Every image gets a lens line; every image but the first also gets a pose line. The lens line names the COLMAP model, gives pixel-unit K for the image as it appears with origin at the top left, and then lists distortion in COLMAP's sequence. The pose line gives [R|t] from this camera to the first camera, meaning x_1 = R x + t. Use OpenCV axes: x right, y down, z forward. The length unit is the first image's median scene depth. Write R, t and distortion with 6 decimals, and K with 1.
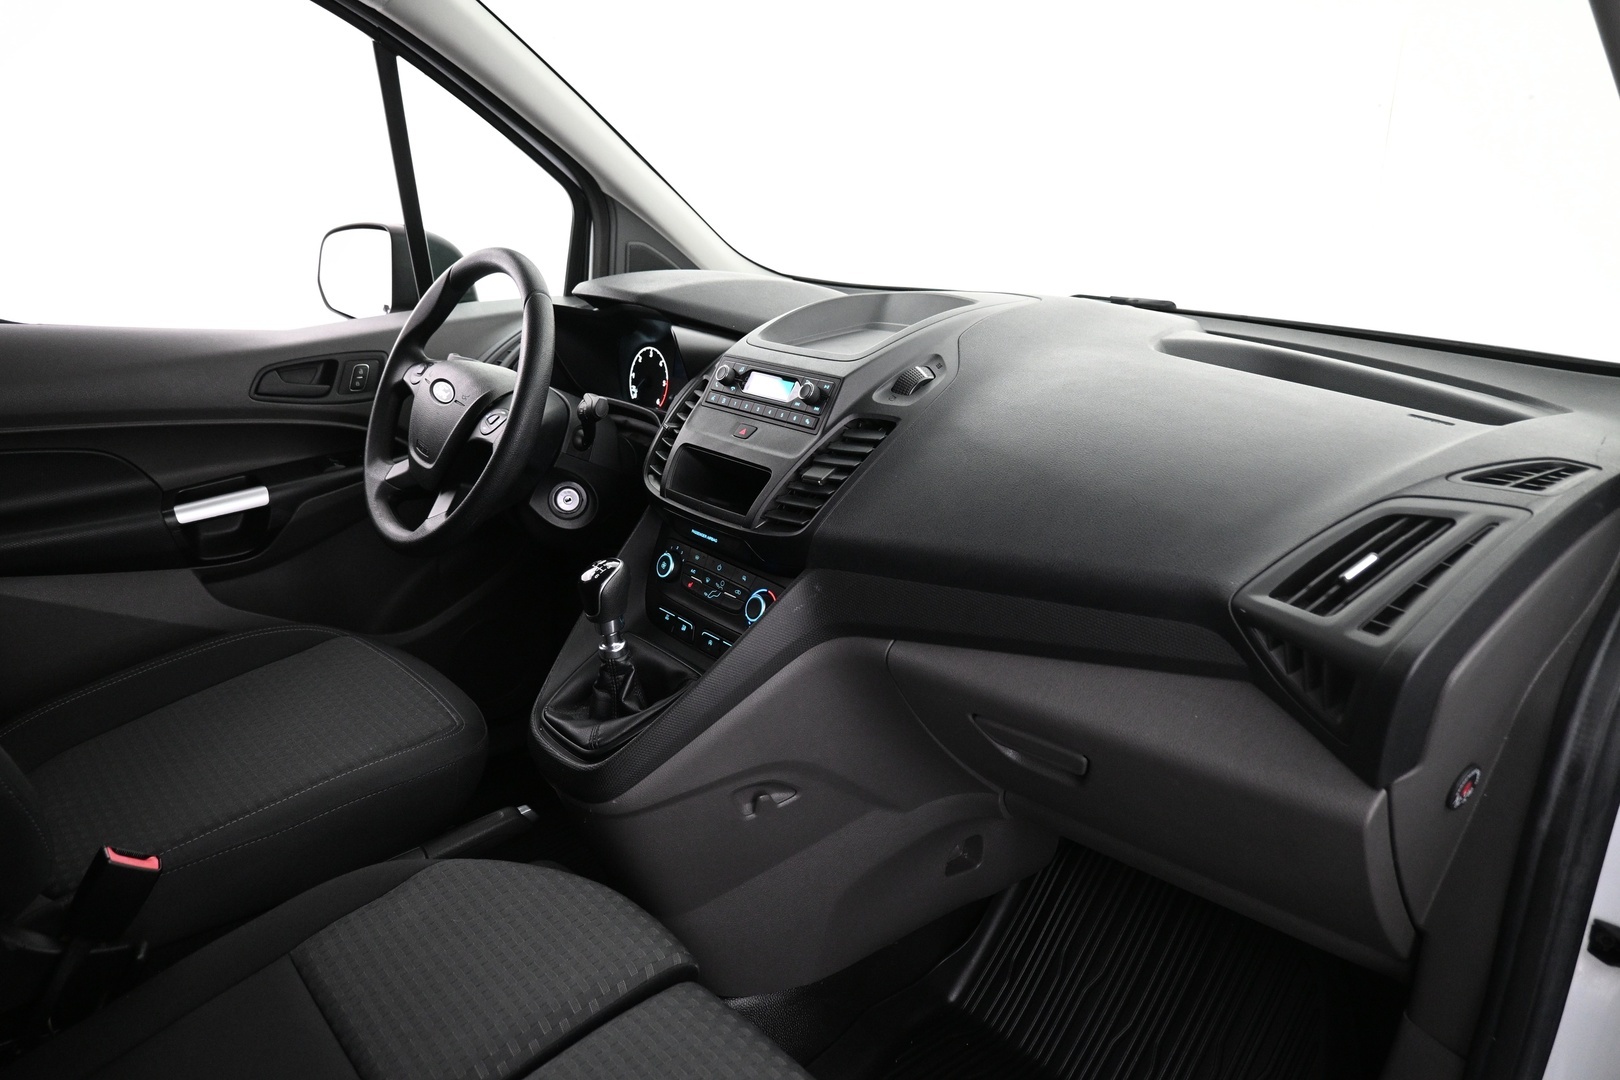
lens RADIAL K [[1094.8, 0, 809.8], [0, 1094.8, 540.3], [0, 0, 1]] dist [-0.001113, 0.005210]
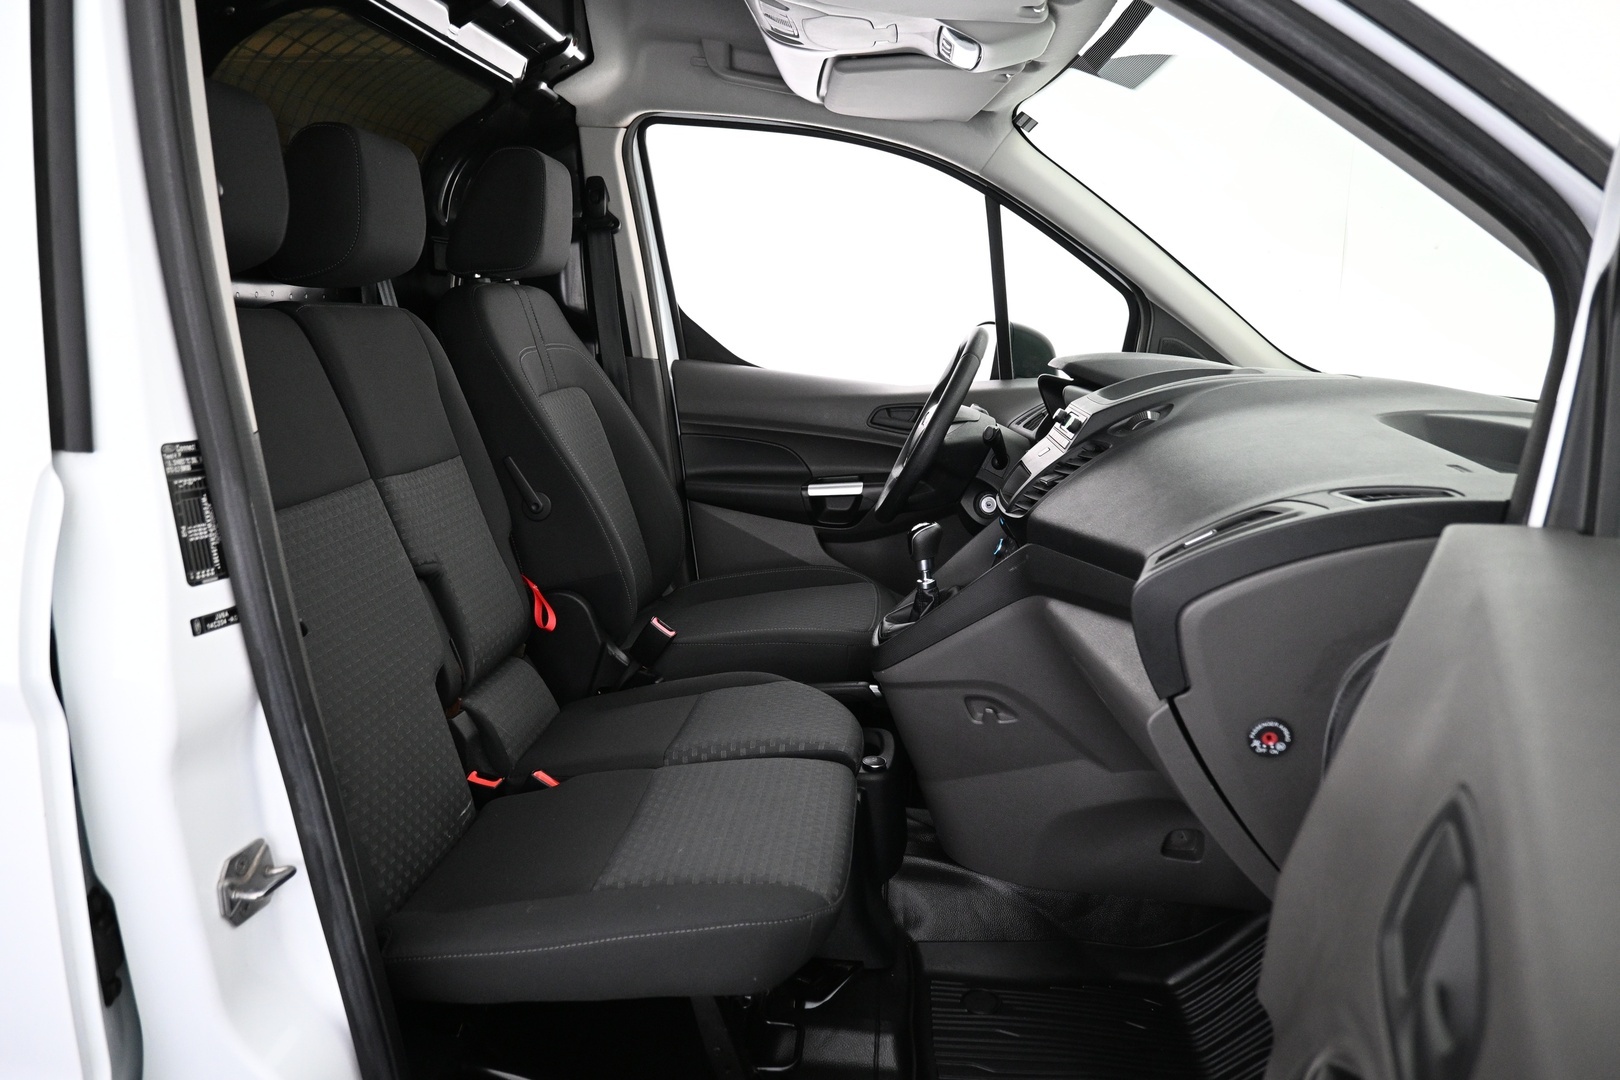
lens RADIAL K [[1094.8, 0, 810.7], [0, 1094.8, 539.8], [0, 0, 1]] dist [-0.001113, 0.005210]
pose [[0.695012, 0.147076, -0.703795, 0.575370], [-0.227802, 0.973469, -0.021528, 0.083199], [0.681956, 0.175288, 0.710077, -0.130460]]
